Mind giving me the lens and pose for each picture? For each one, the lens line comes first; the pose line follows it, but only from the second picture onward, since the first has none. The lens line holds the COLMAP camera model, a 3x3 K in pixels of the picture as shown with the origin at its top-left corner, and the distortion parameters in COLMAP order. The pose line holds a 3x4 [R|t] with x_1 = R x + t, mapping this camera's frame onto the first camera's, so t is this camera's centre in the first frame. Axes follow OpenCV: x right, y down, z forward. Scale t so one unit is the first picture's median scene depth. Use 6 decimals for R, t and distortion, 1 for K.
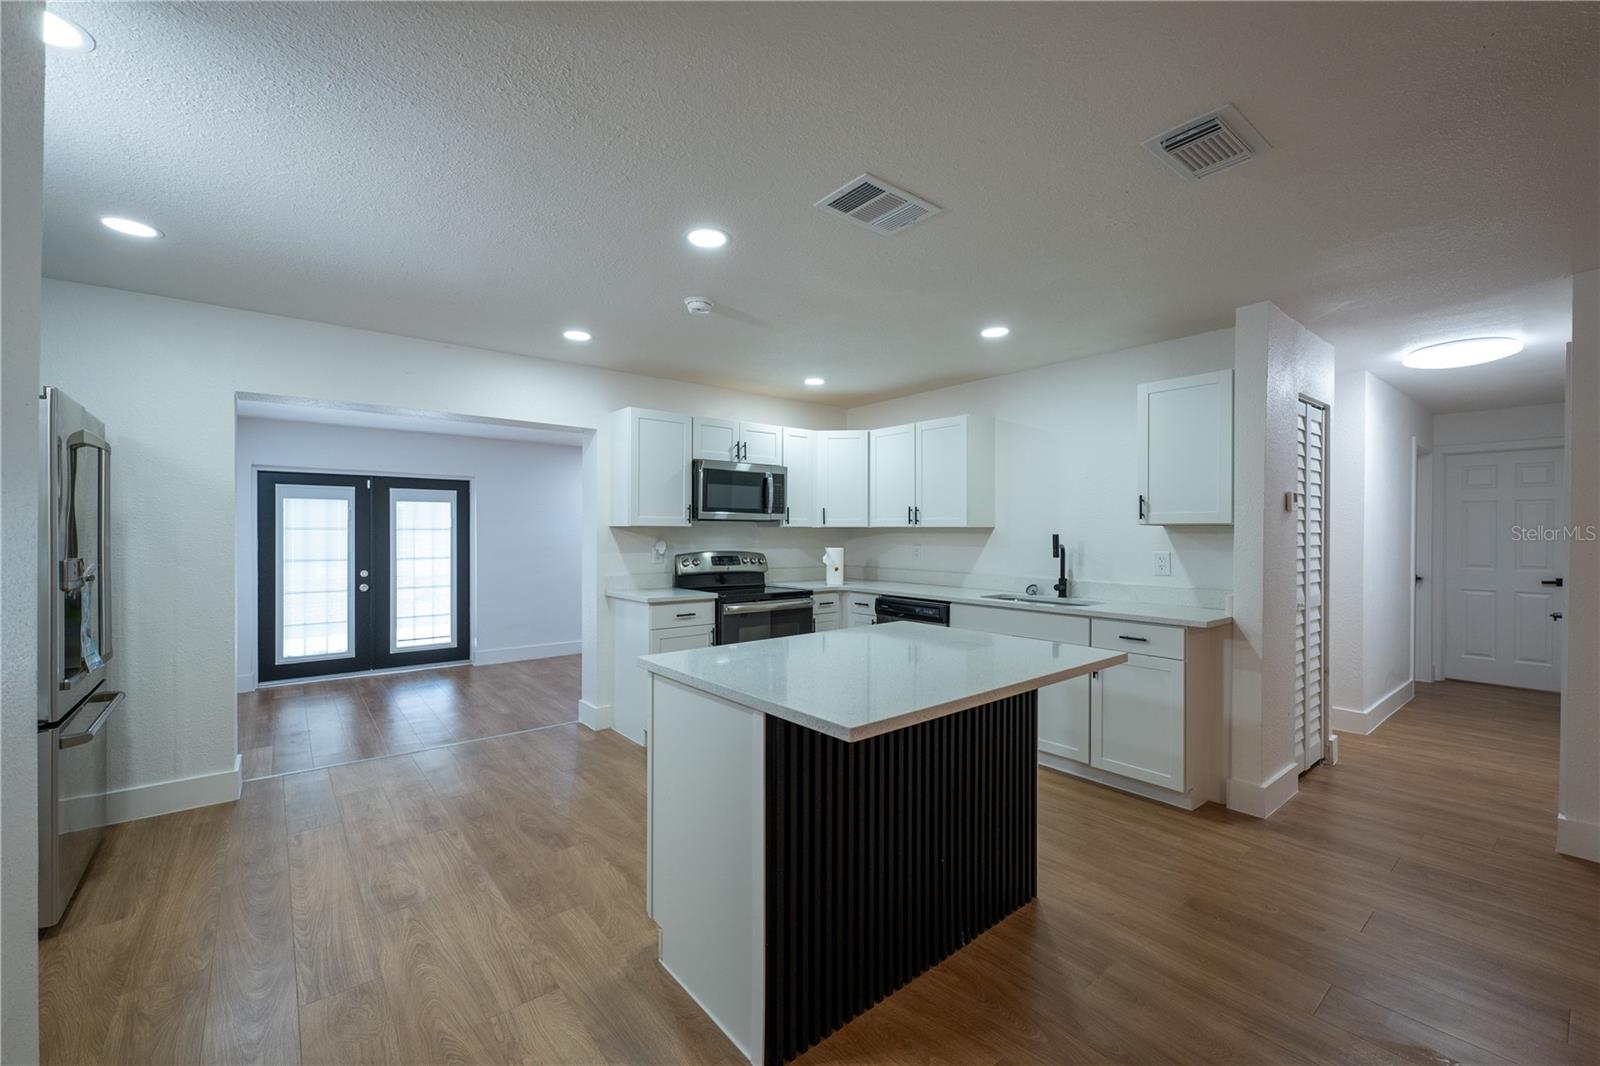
lens RADIAL K [[651.0, 0, 800.1], [0, 651.0, 536.1], [0, 0, 1]] dist [0.002682, -0.000451]
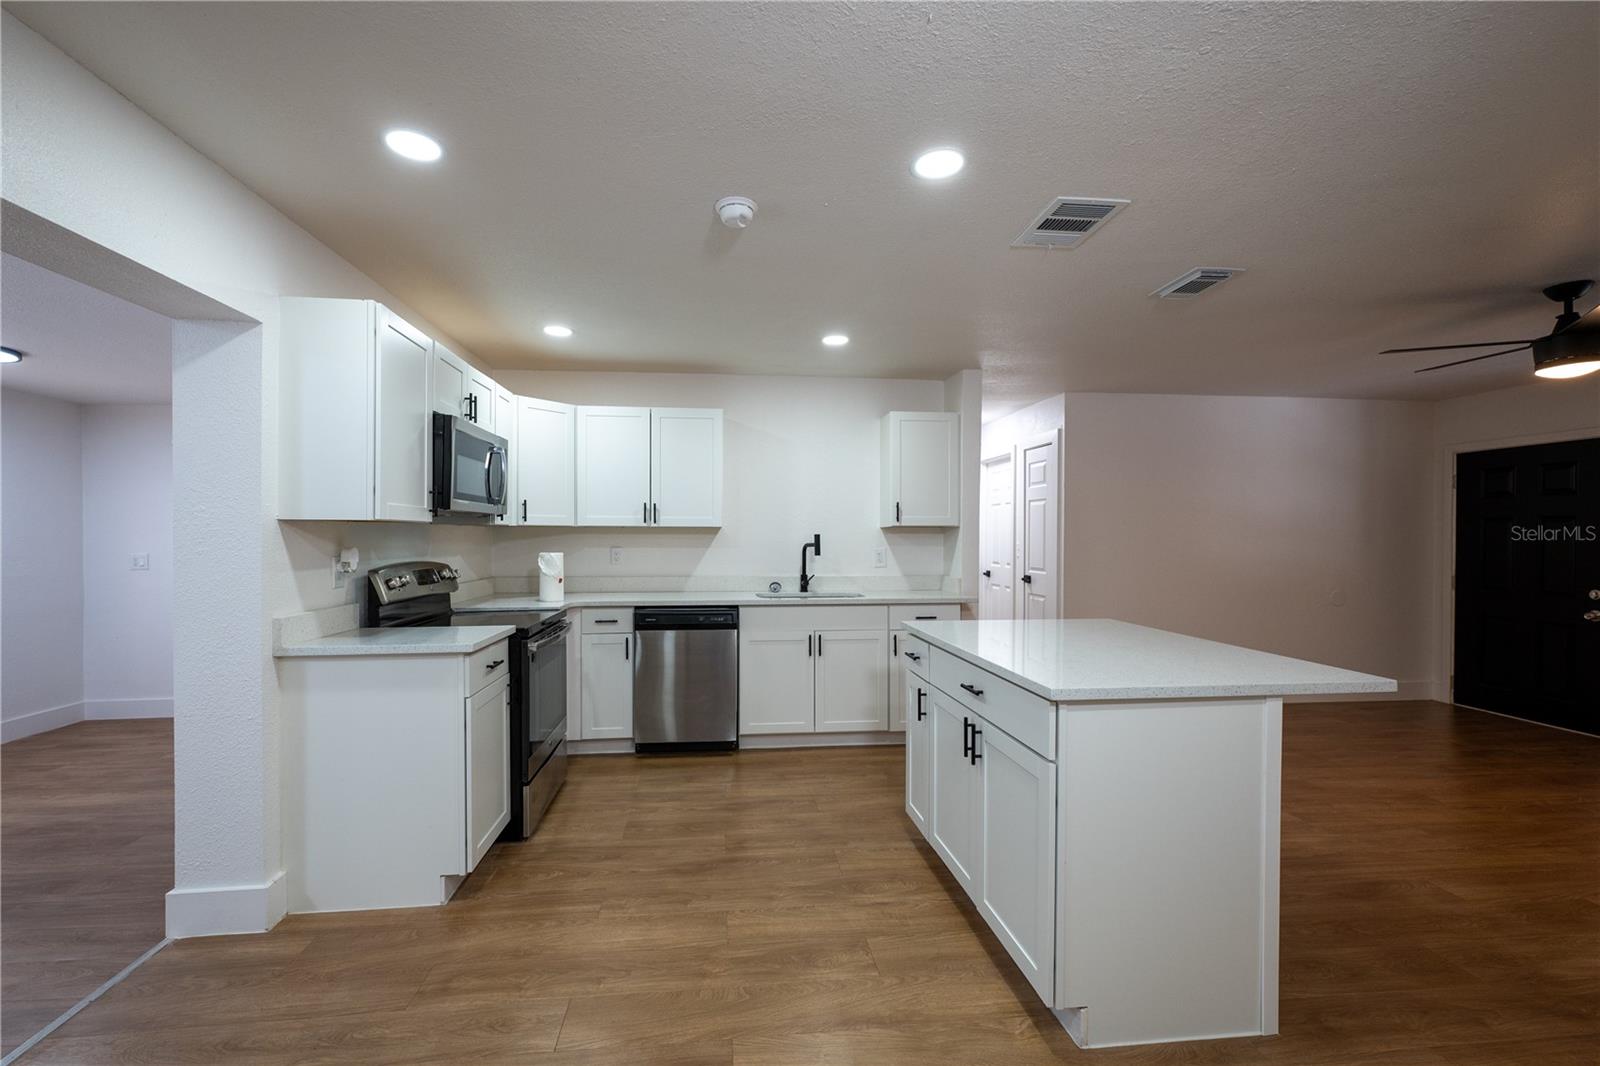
lens RADIAL K [[669.4, 0, 778.2], [0, 669.4, 539.0], [0, 0, 1]] dist [0.000260, 0.000234]
pose [[0.552712, -0.007278, 0.833341, -0.485041], [0.006140, 0.999970, 0.004661, 0.000044], [-0.833350, 0.002540, 0.552740, 0.366109]]
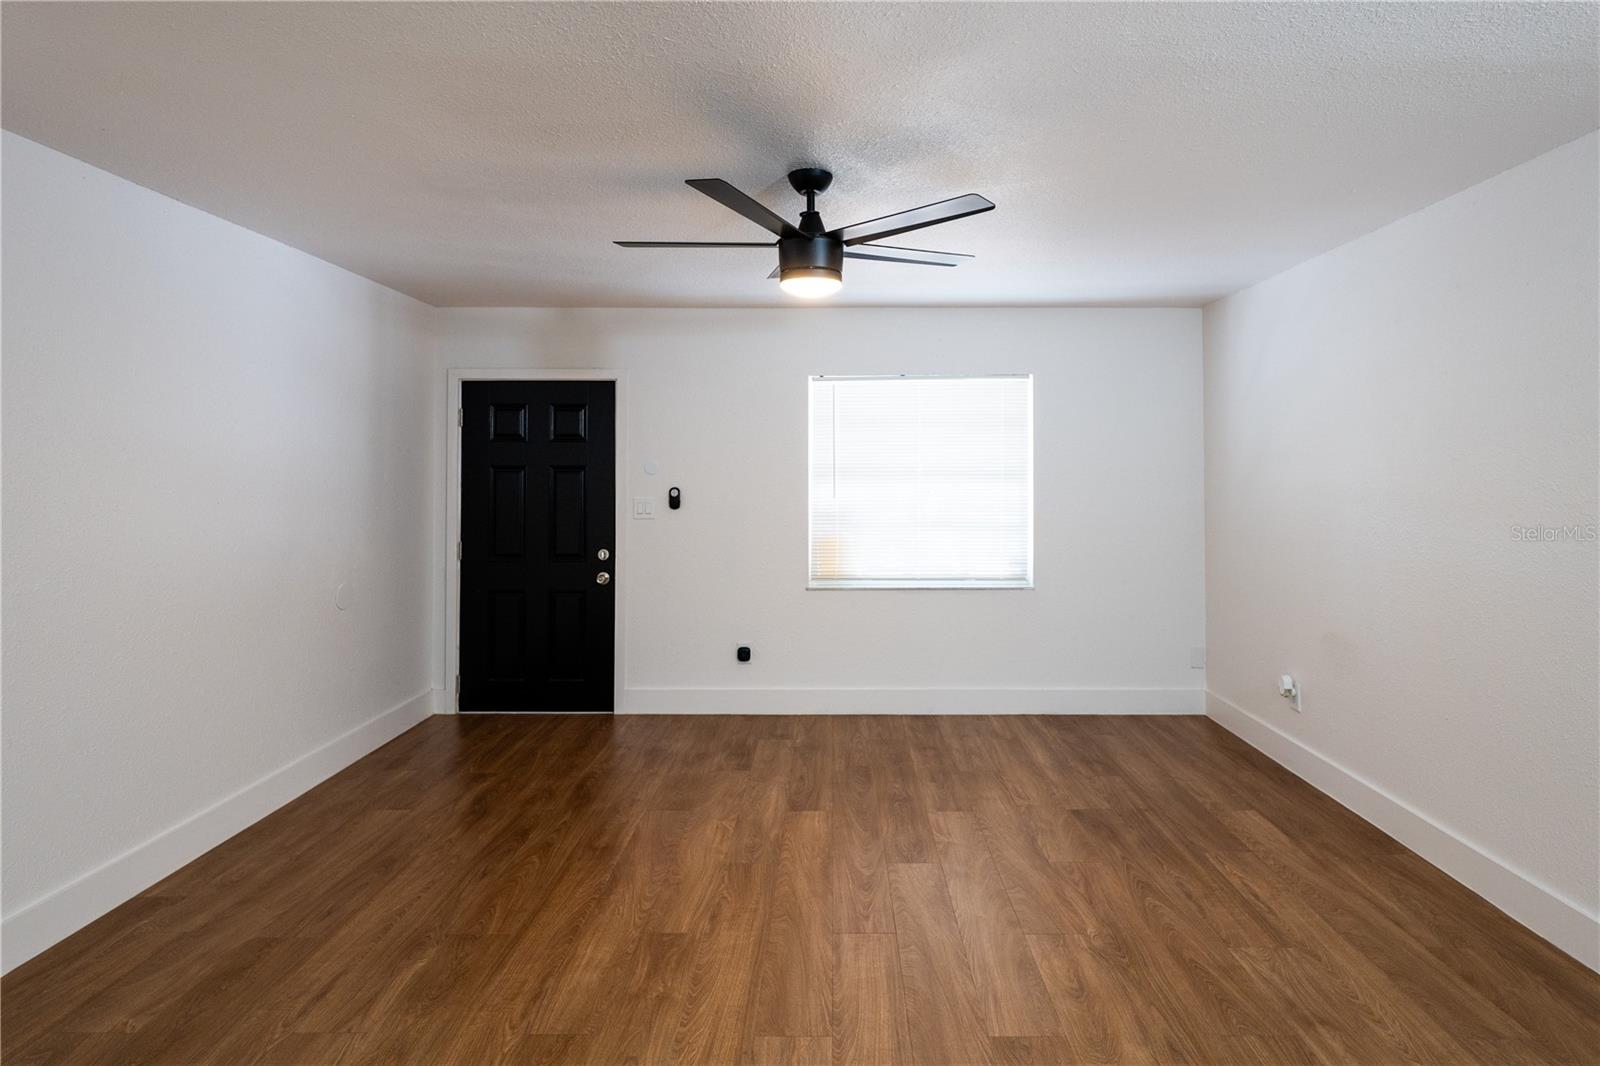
lens RADIAL K [[782.0, 0, 832.8], [0, 782.0, 460.5], [0, 0, 1]] dist [0.003888, -0.000614]
pose [[-0.777992, 0.004533, 0.628258, 0.086200], [0.001678, 0.999985, -0.005137, -0.023272], [-0.628272, -0.002943, -0.777988, 0.515342]]
